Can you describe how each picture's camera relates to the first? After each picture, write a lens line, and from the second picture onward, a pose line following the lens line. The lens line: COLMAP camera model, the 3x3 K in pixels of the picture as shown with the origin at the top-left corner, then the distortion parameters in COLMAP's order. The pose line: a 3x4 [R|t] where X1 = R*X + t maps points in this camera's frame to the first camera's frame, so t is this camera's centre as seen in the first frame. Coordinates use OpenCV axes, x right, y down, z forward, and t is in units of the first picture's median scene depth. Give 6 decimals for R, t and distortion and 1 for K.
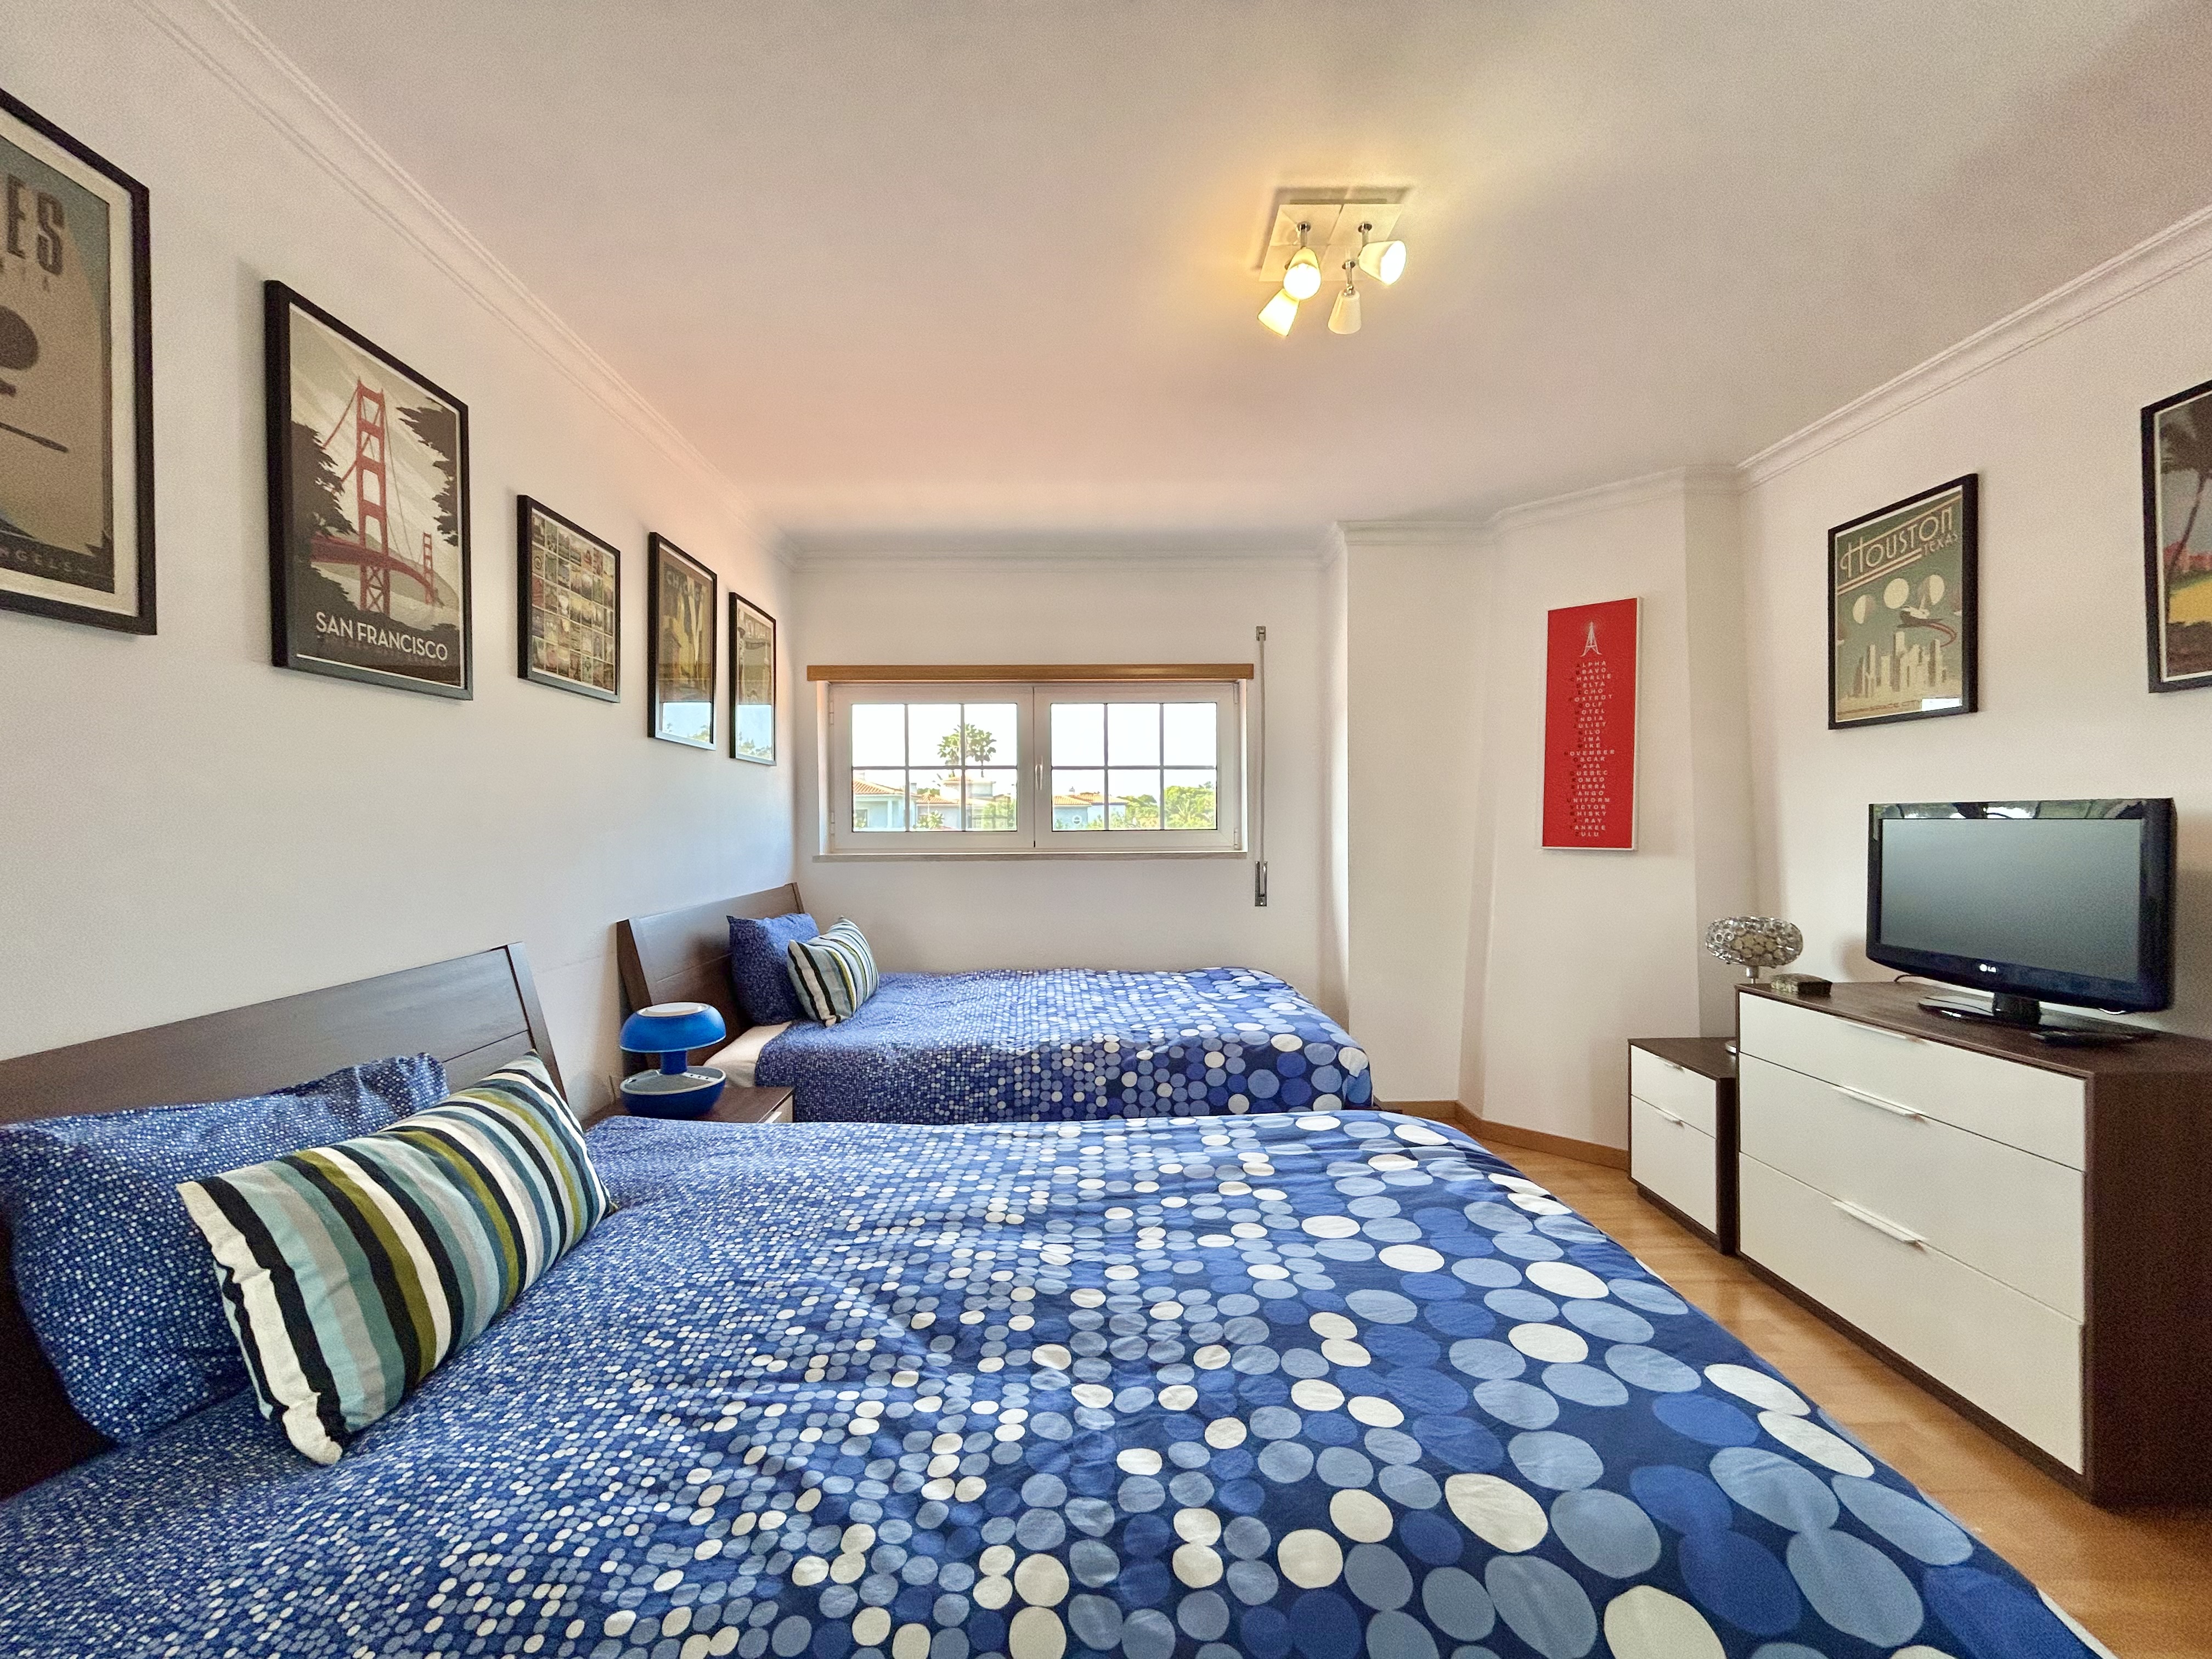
lens RADIAL K [[901.6, 0, 1106.0], [0, 901.6, 829.5], [0, 0, 1]] dist [-0.002089, 0.000447]
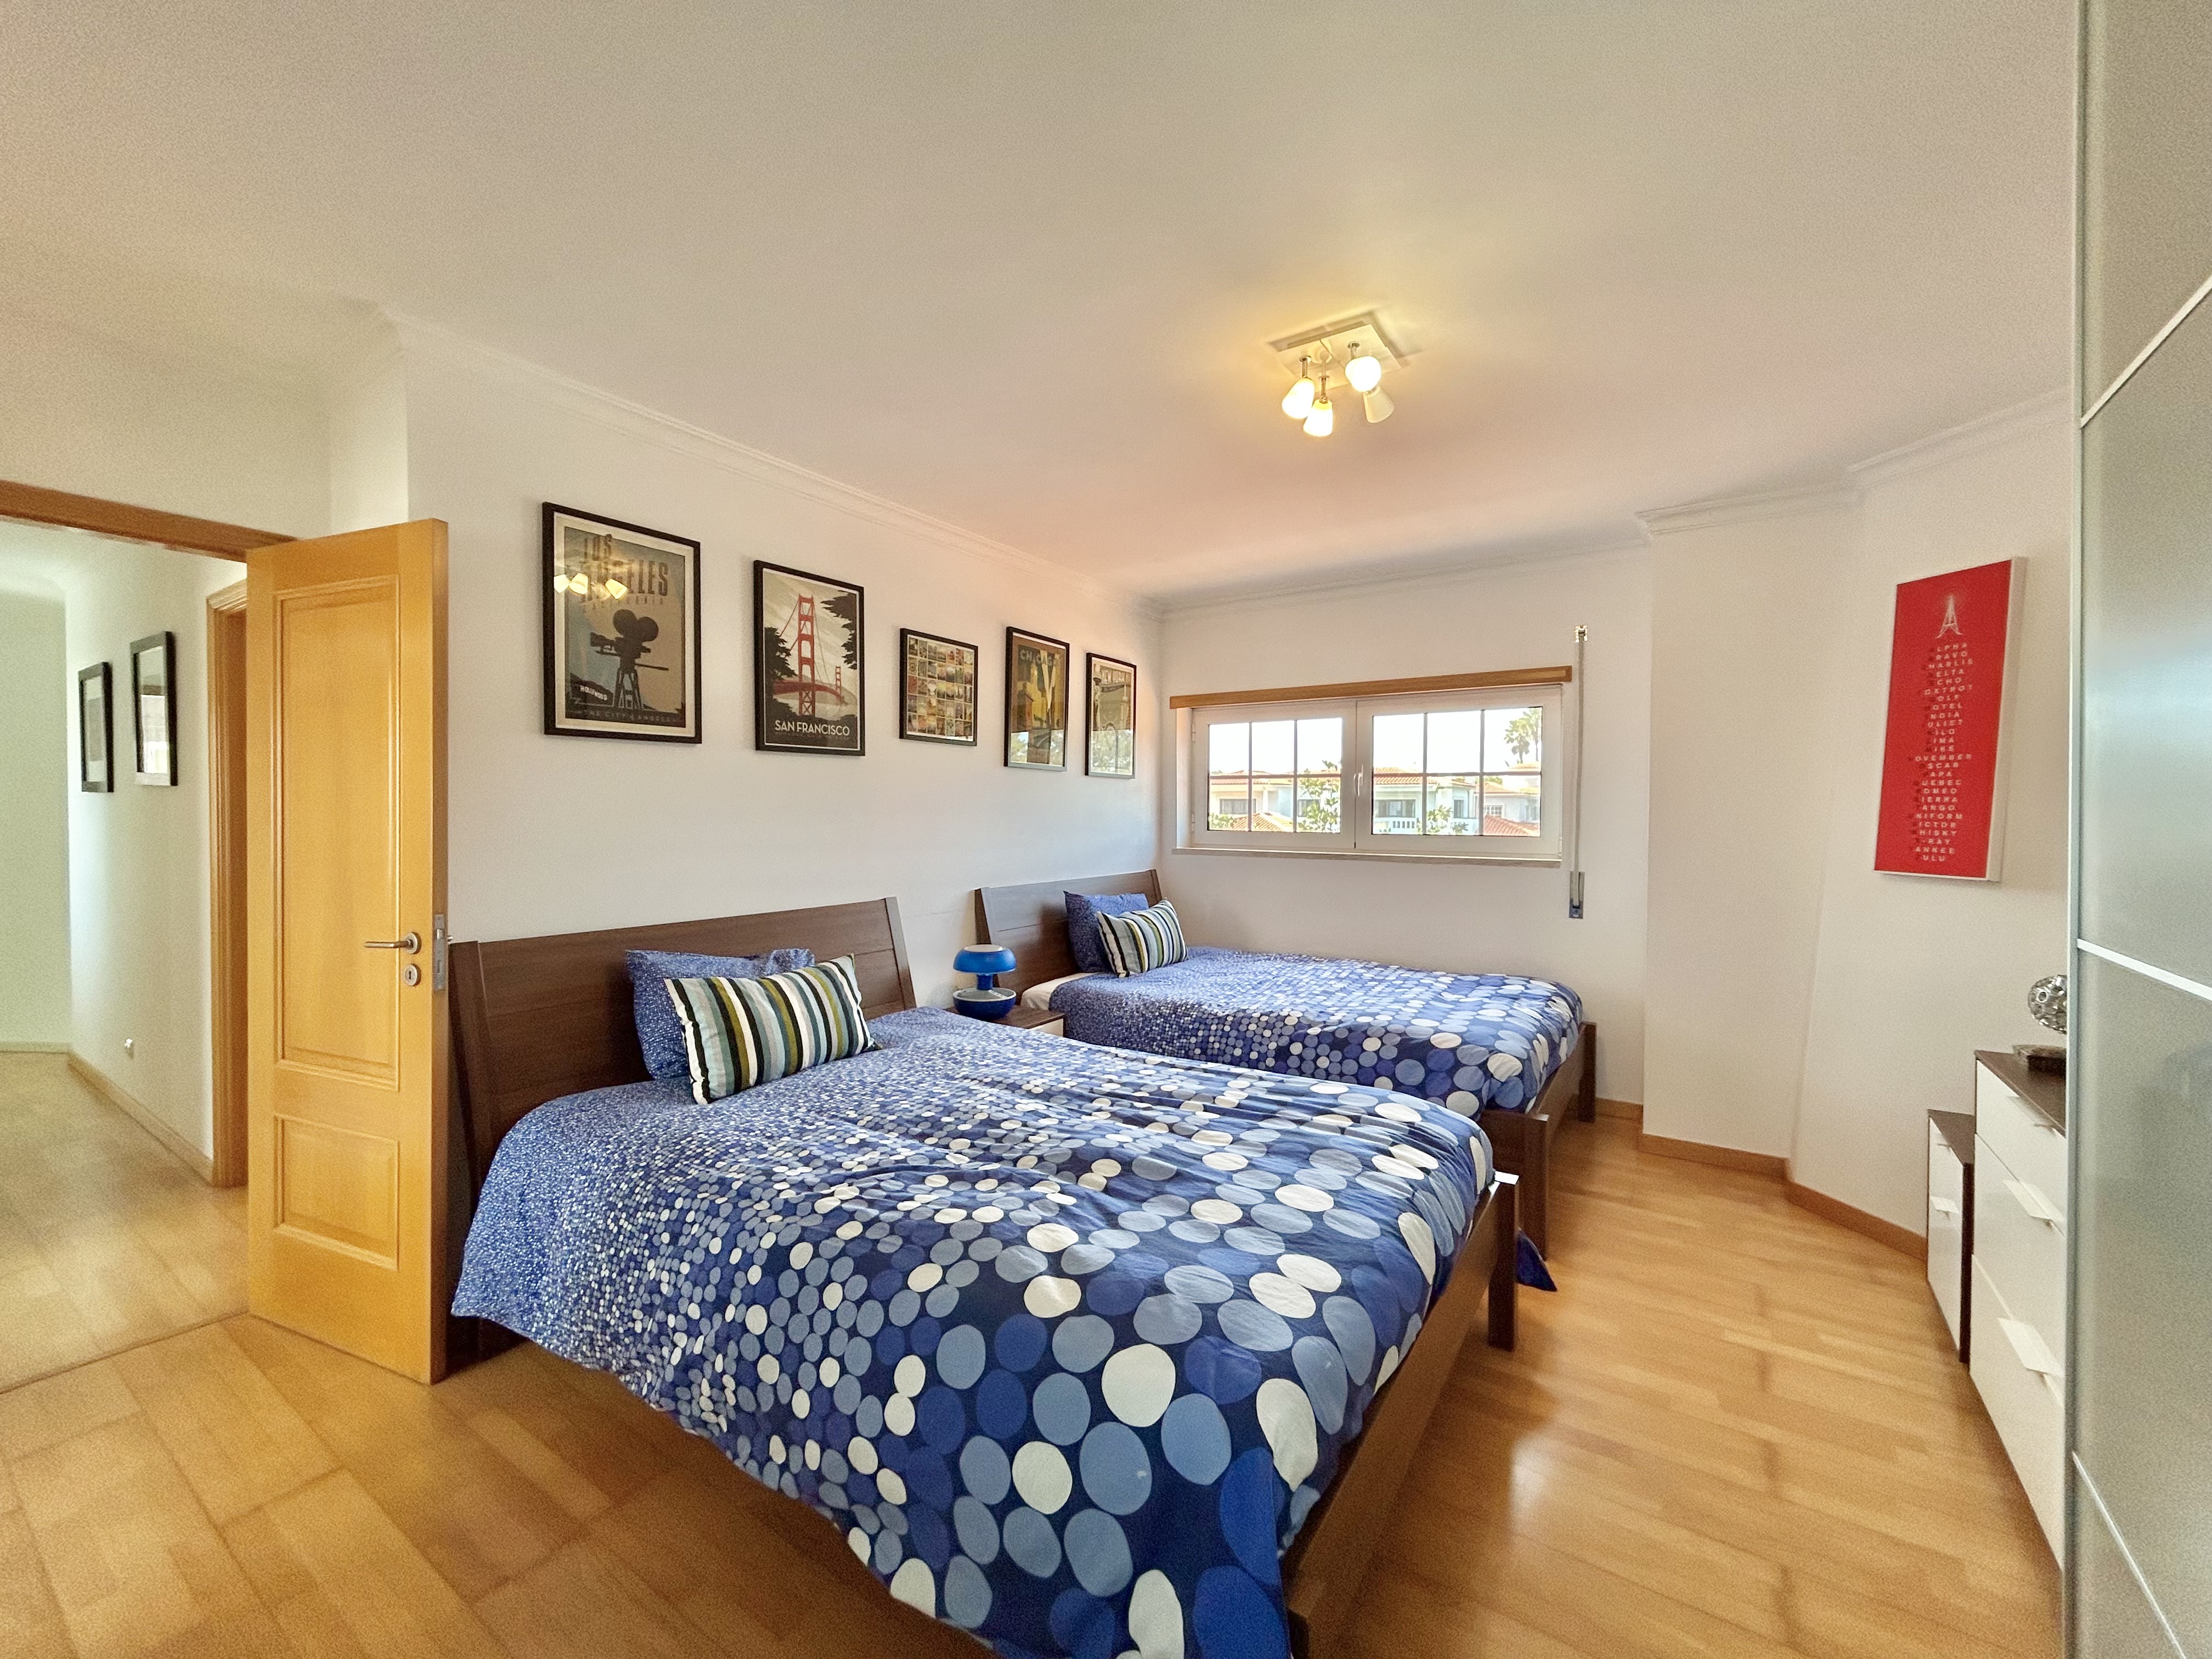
lens RADIAL K [[905.3, 0, 1106.0], [0, 905.3, 829.5], [0, 0, 1]] dist [0.003660, 0.000168]
pose [[0.819758, 0.023527, -0.572227, 0.694360], [-0.016505, 0.999711, 0.017459, -0.040137], [0.572472, -0.004867, 0.819910, -0.172990]]
